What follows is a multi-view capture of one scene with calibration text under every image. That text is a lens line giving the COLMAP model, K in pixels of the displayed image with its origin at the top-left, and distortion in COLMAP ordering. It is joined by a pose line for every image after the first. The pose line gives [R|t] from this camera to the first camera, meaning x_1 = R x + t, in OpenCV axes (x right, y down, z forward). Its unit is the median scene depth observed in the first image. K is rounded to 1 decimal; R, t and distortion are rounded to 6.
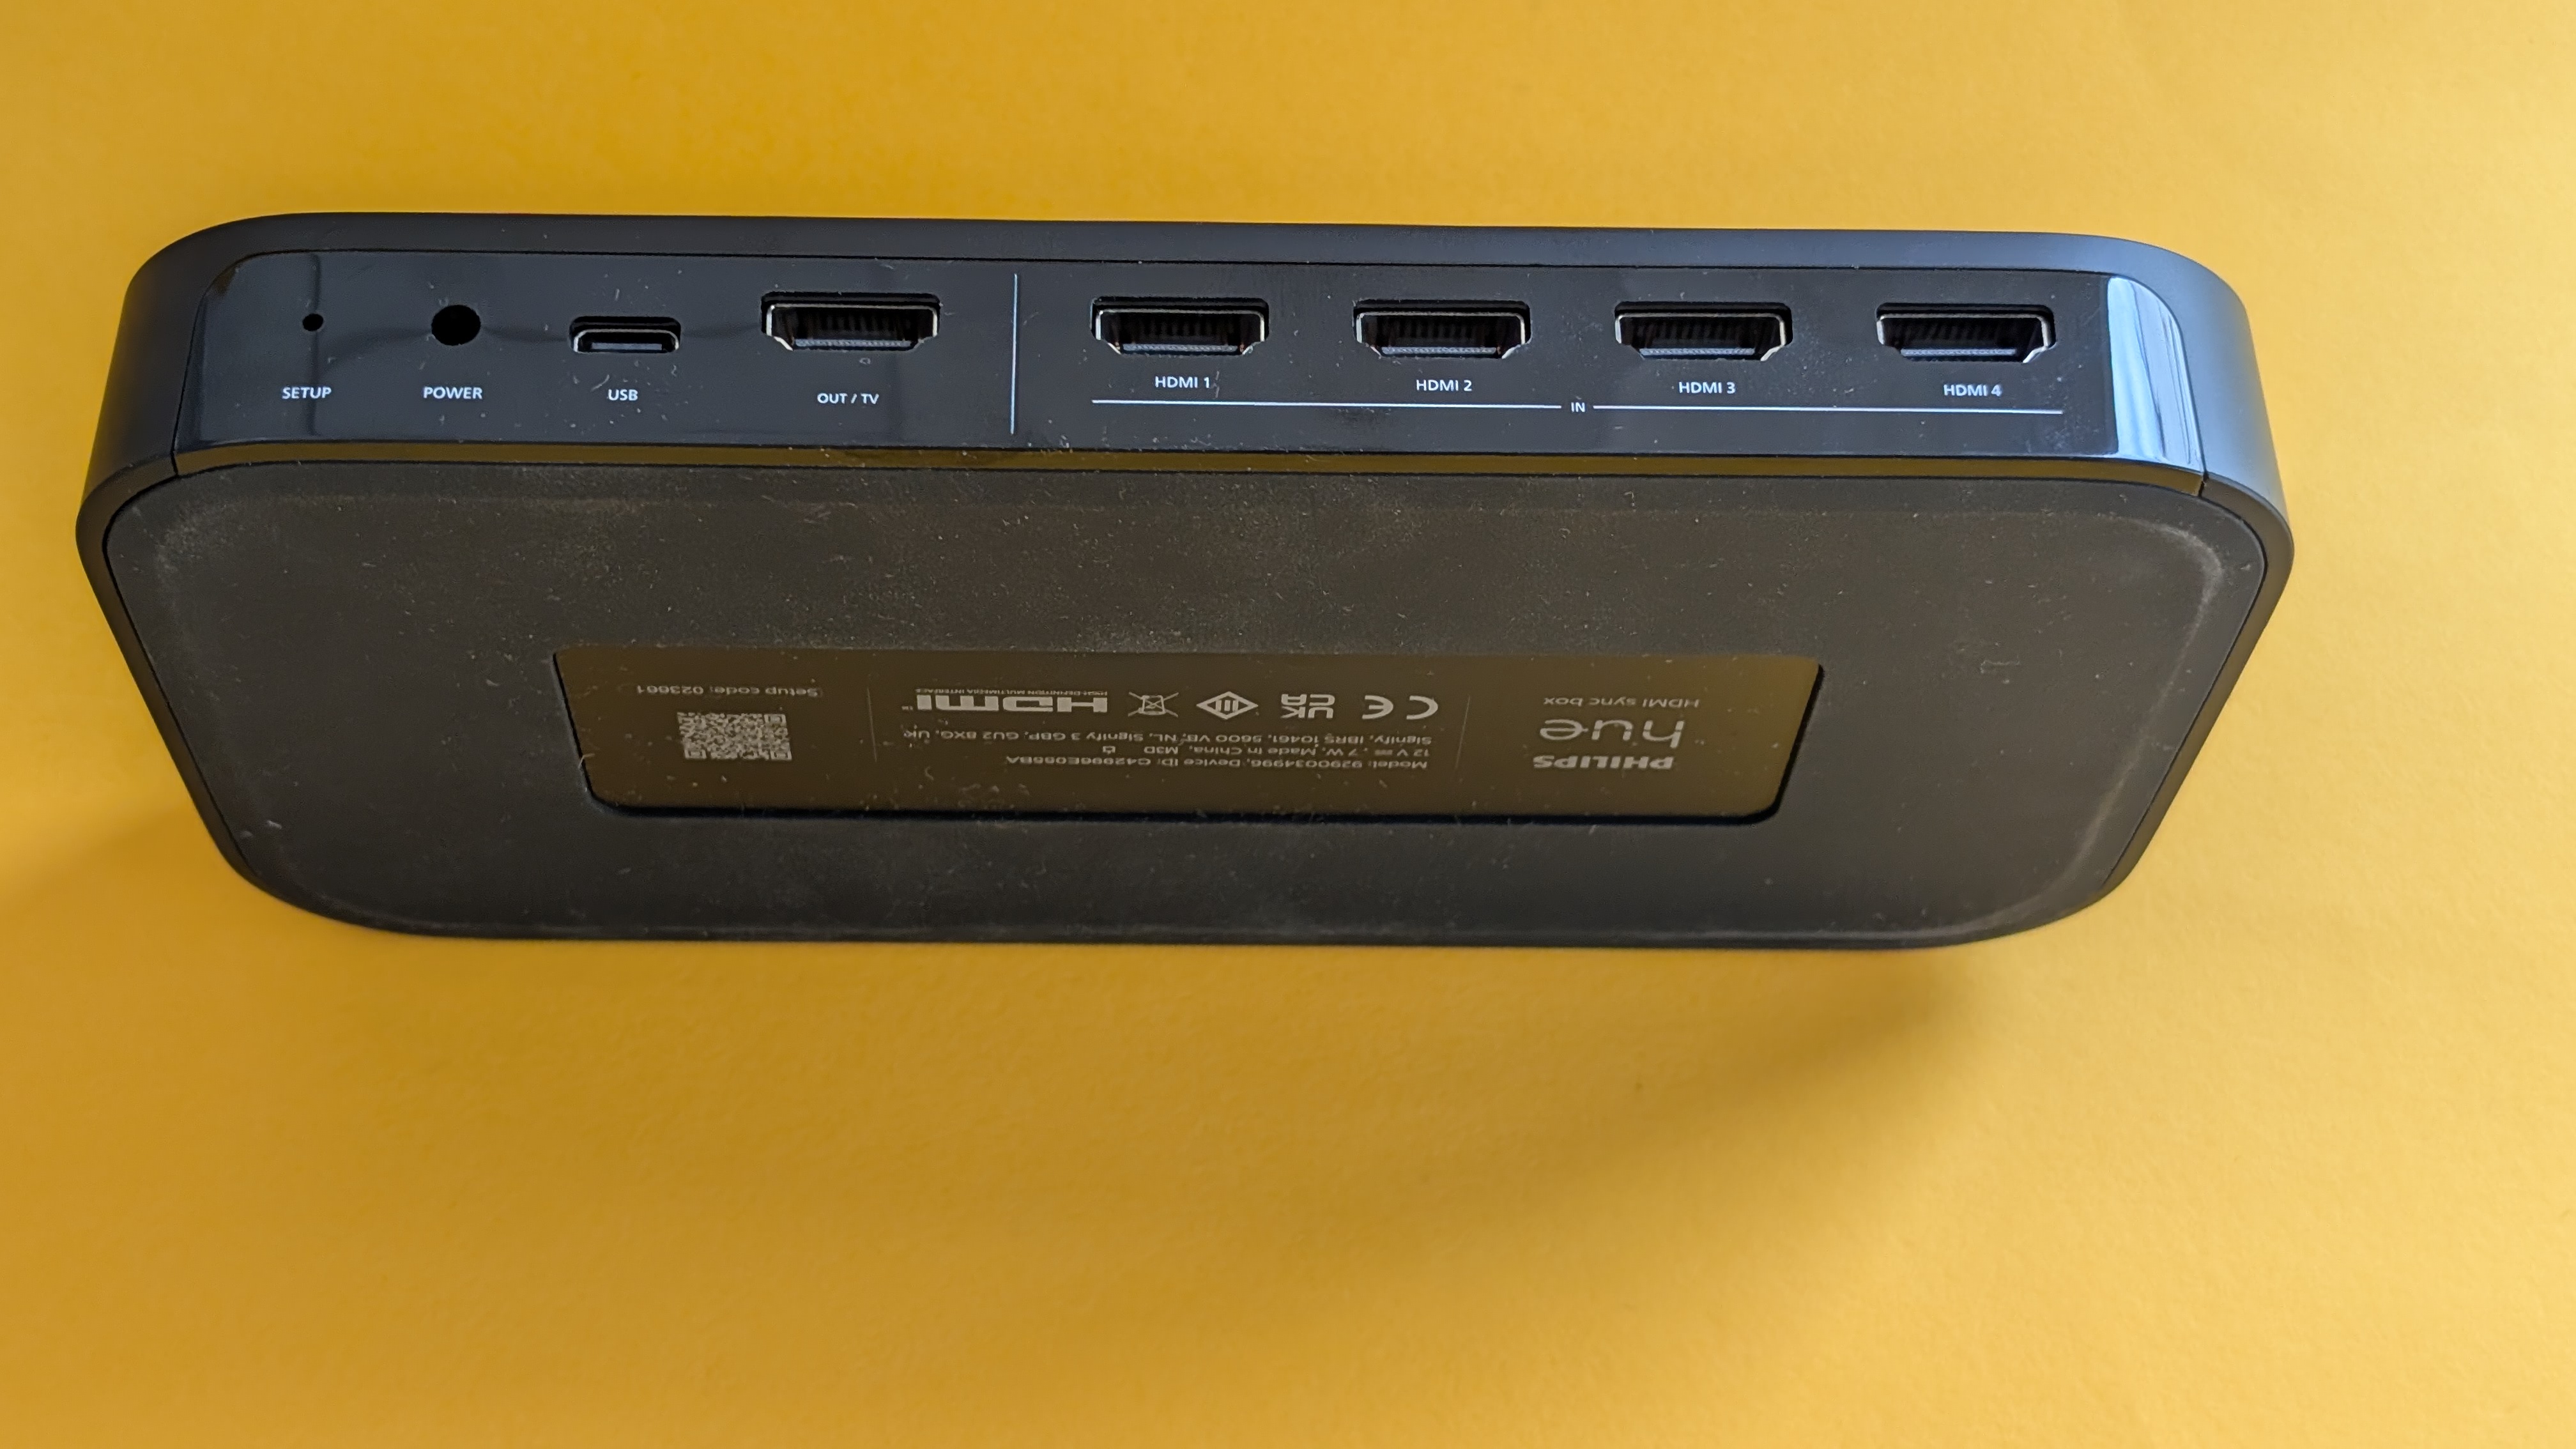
lens RADIAL K [[3771.5, 0, 1289.6], [0, 3771.5, 725.5], [0, 0, 1]] dist [-0.035791, 0.000000]
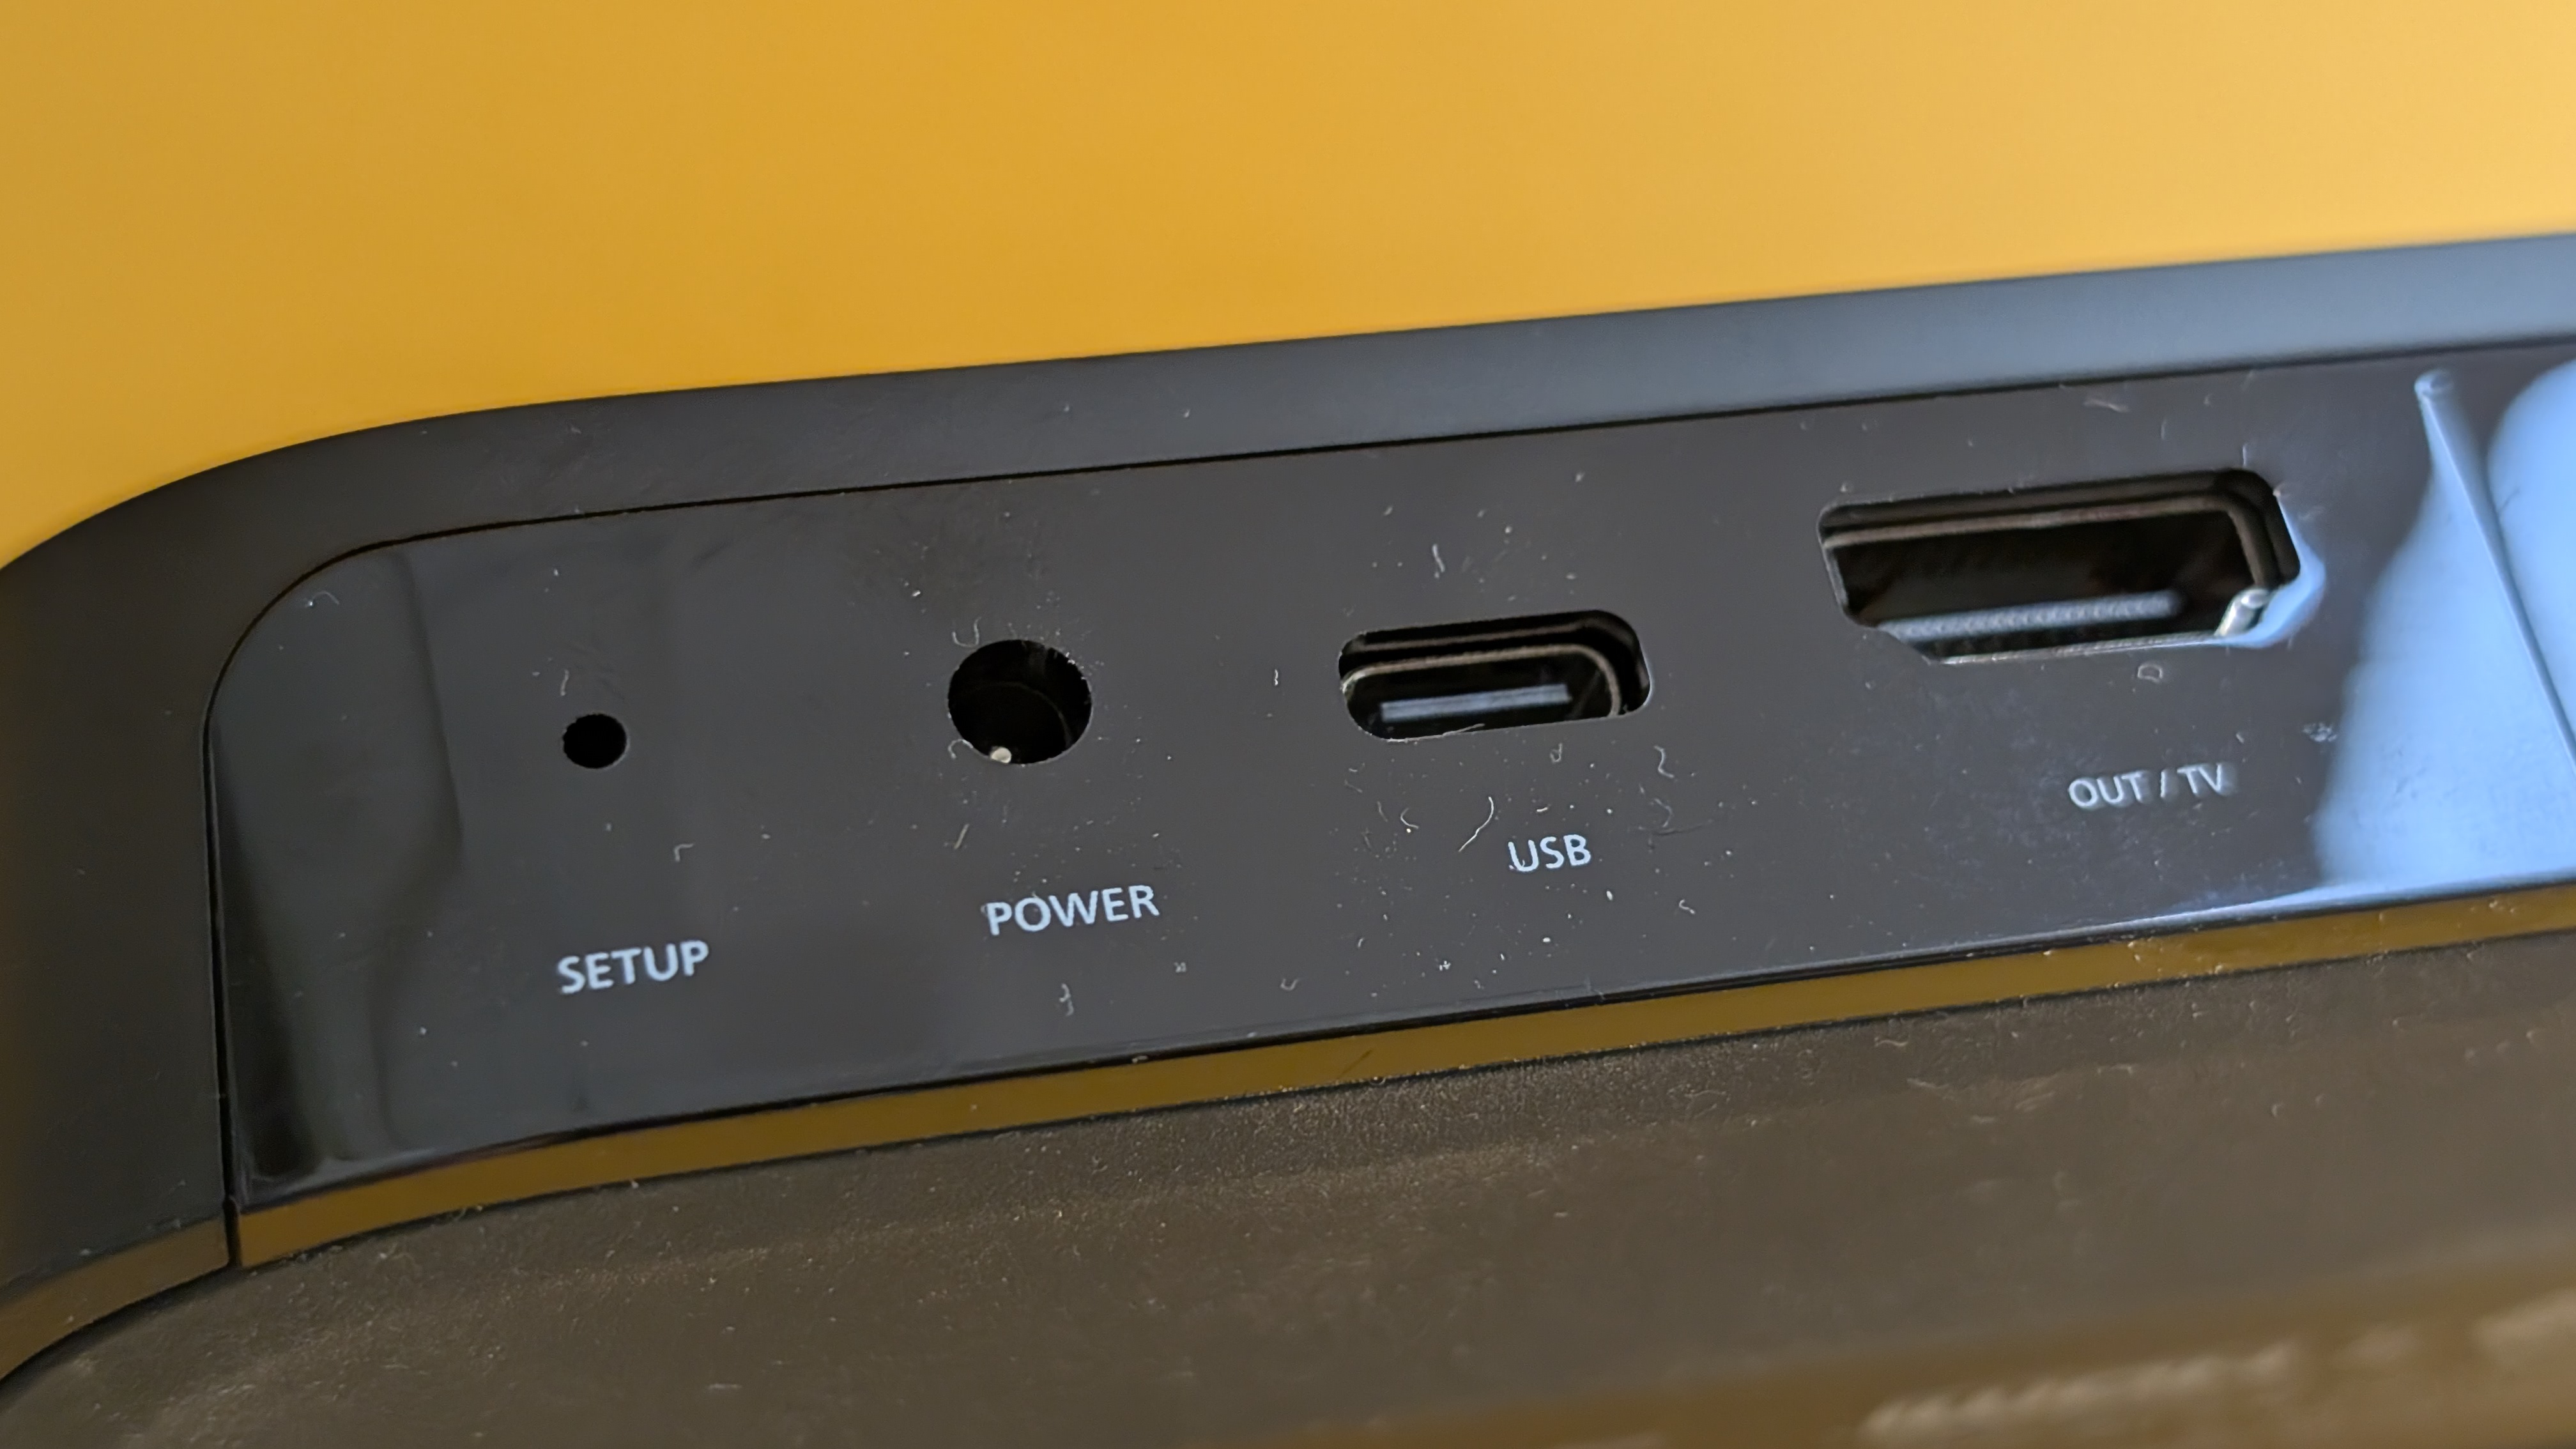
lens RADIAL K [[3771.5, 0, 1286.0], [0, 3771.5, 722.7], [0, 0, 1]] dist [-0.035791, 0.000000]
pose [[0.978090, -0.110787, 0.176254, -0.259100], [0.115270, 0.993215, -0.015373, -0.096928], [-0.173355, 0.035353, 0.984225, 0.668058]]
